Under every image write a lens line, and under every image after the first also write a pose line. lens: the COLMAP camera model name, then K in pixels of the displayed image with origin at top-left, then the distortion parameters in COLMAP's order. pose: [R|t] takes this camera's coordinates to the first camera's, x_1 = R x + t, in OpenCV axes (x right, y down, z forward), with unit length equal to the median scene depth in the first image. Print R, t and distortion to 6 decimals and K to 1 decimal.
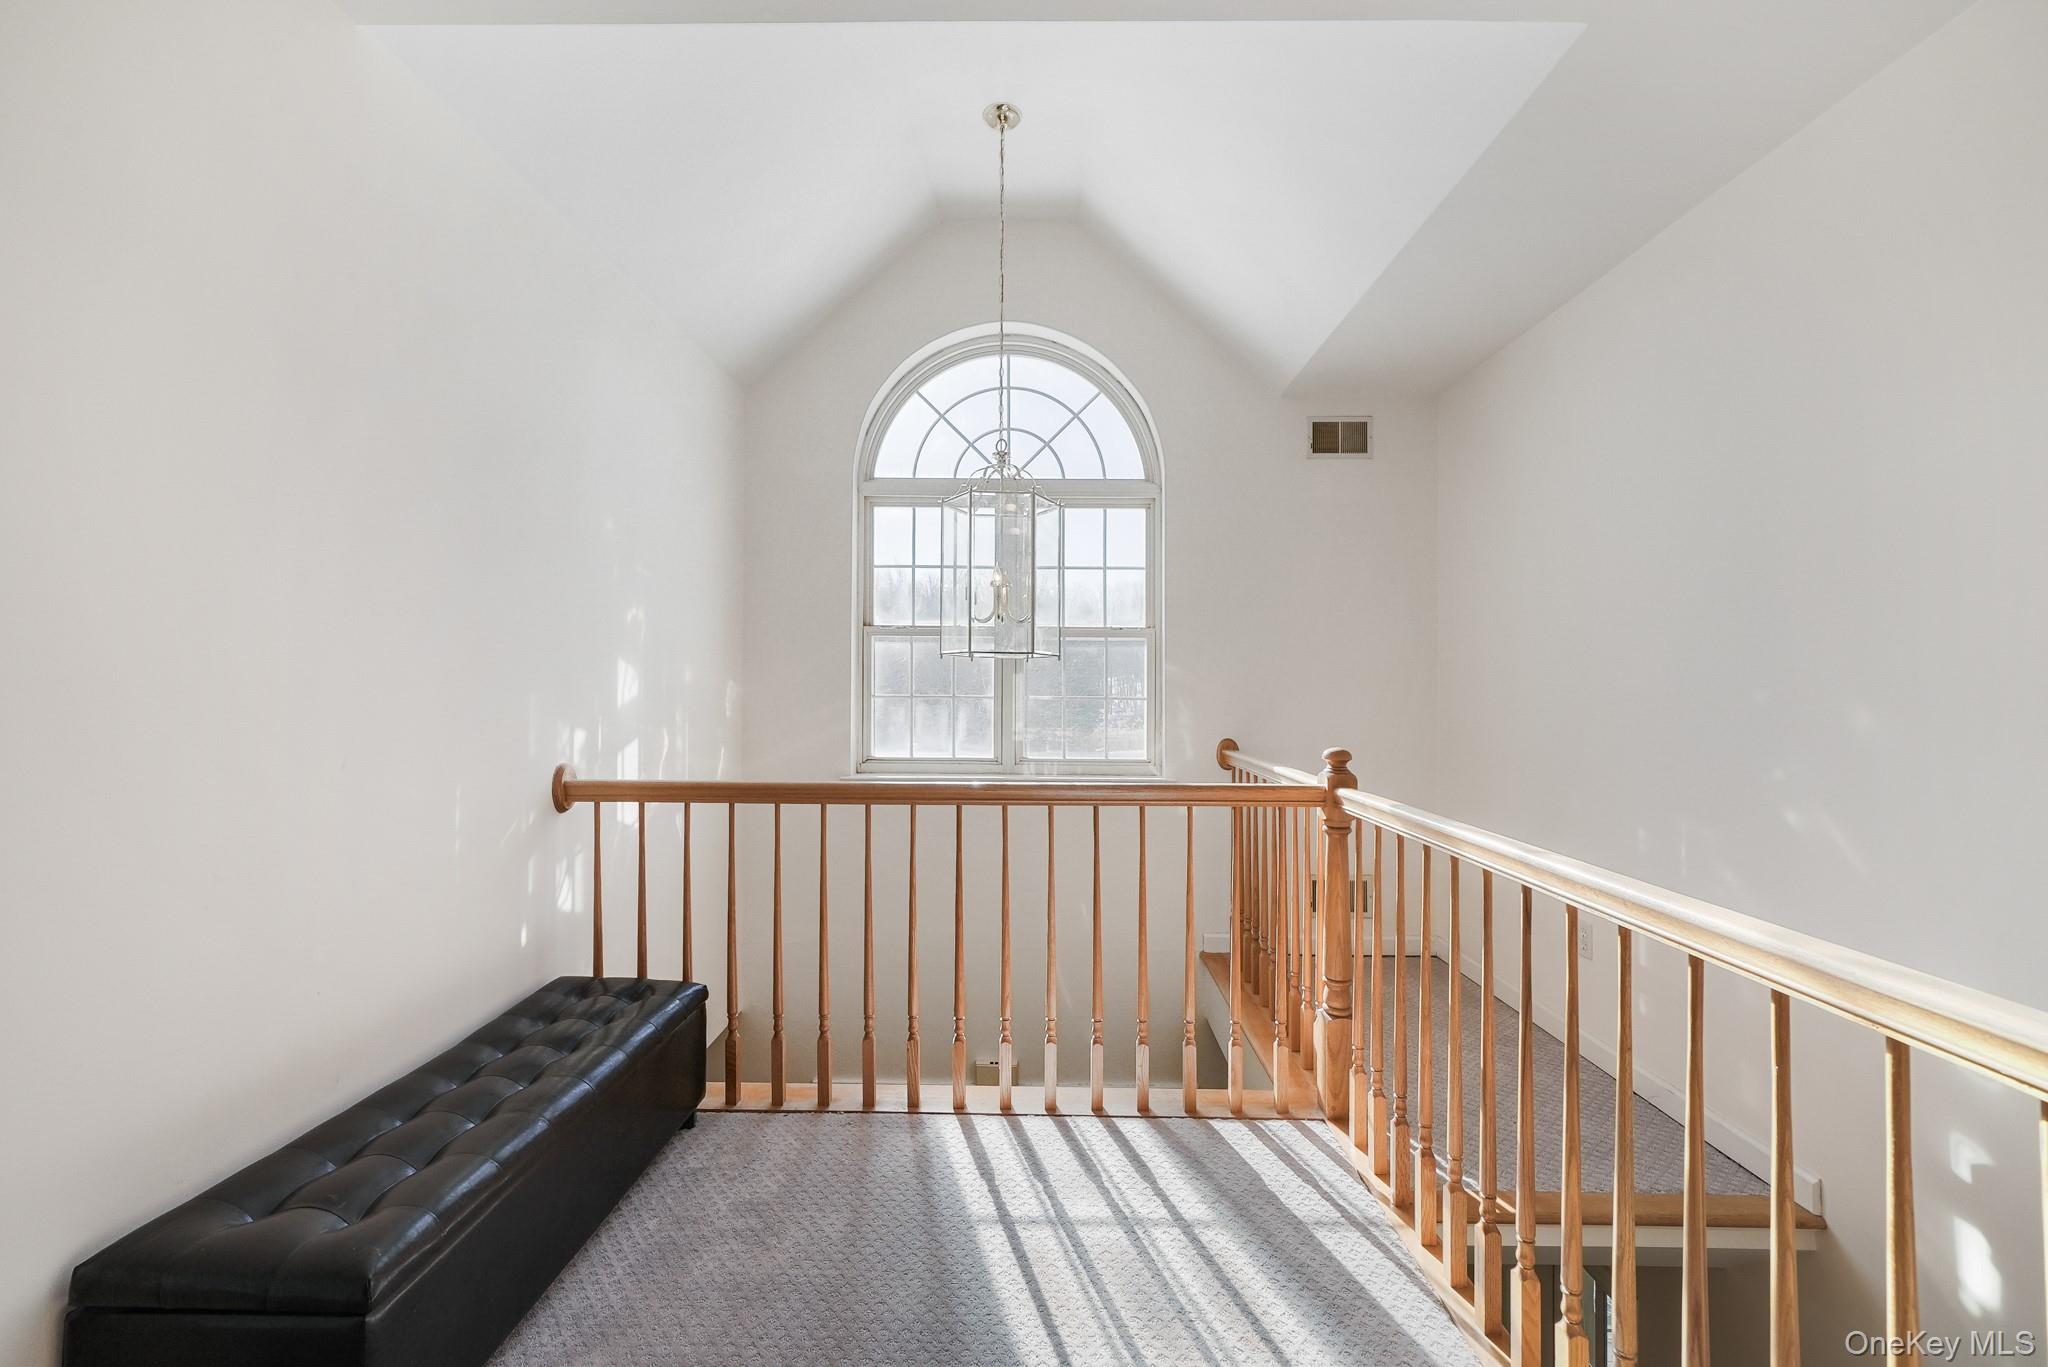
lens RADIAL K [[841.8, 0, 1024.3], [0, 841.8, 687.5], [0, 0, 1]] dist [-0.000211, -0.000178]
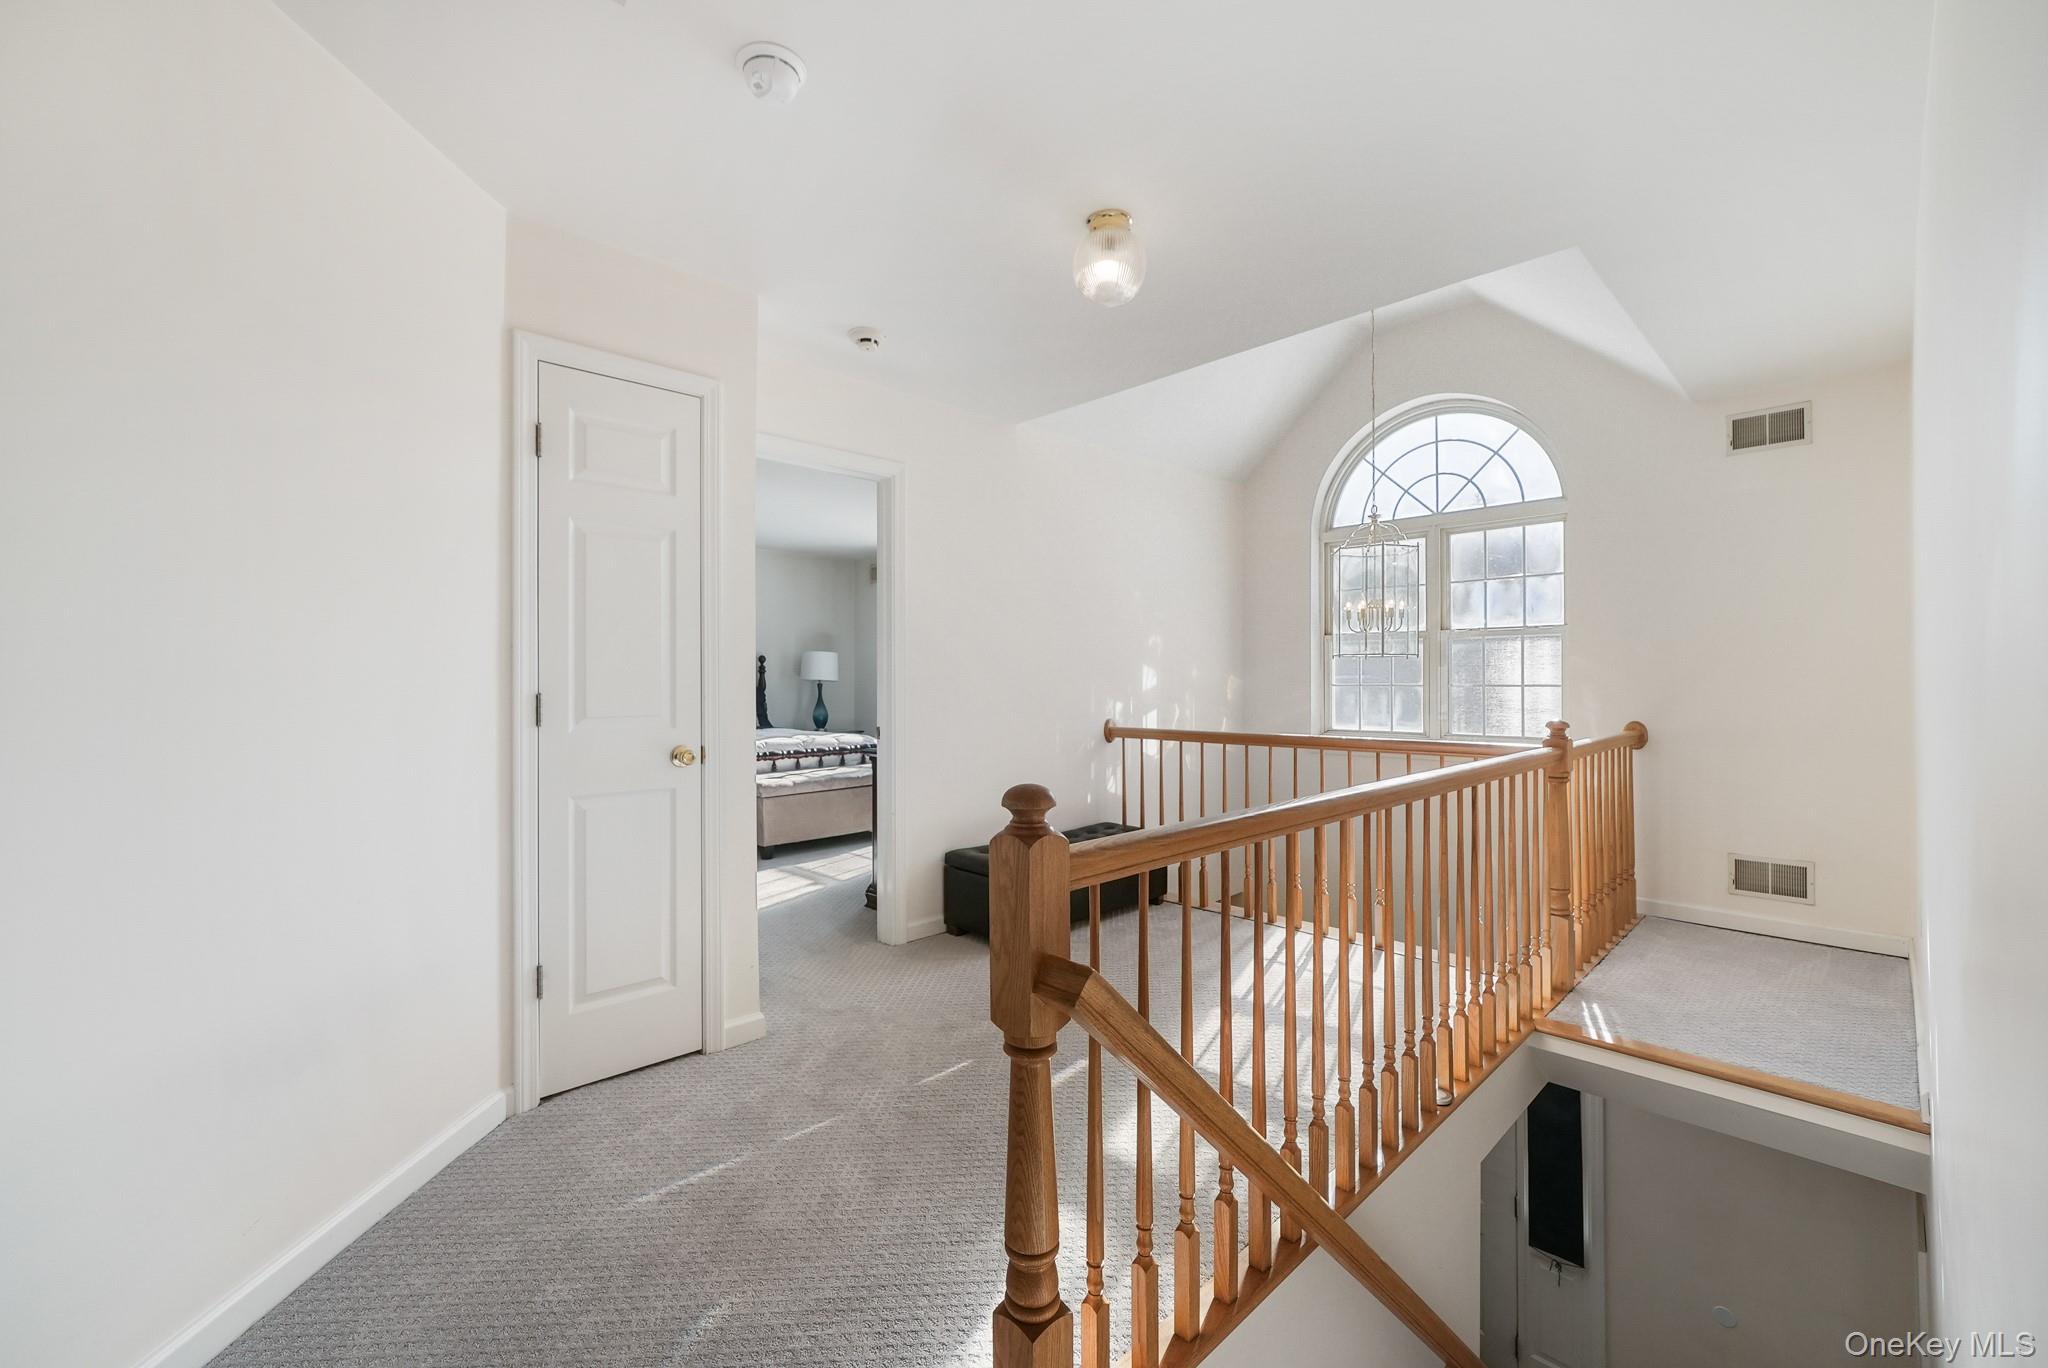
lens RADIAL K [[841.8, 0, 1020.2], [0, 841.8, 682.5], [0, 0, 1]] dist [-0.000211, -0.000178]
pose [[0.714220, -0.008036, -0.699875, 0.438167], [0.008228, 0.999961, -0.003085, 0.005716], [0.699873, -0.003556, 0.714259, -0.362446]]
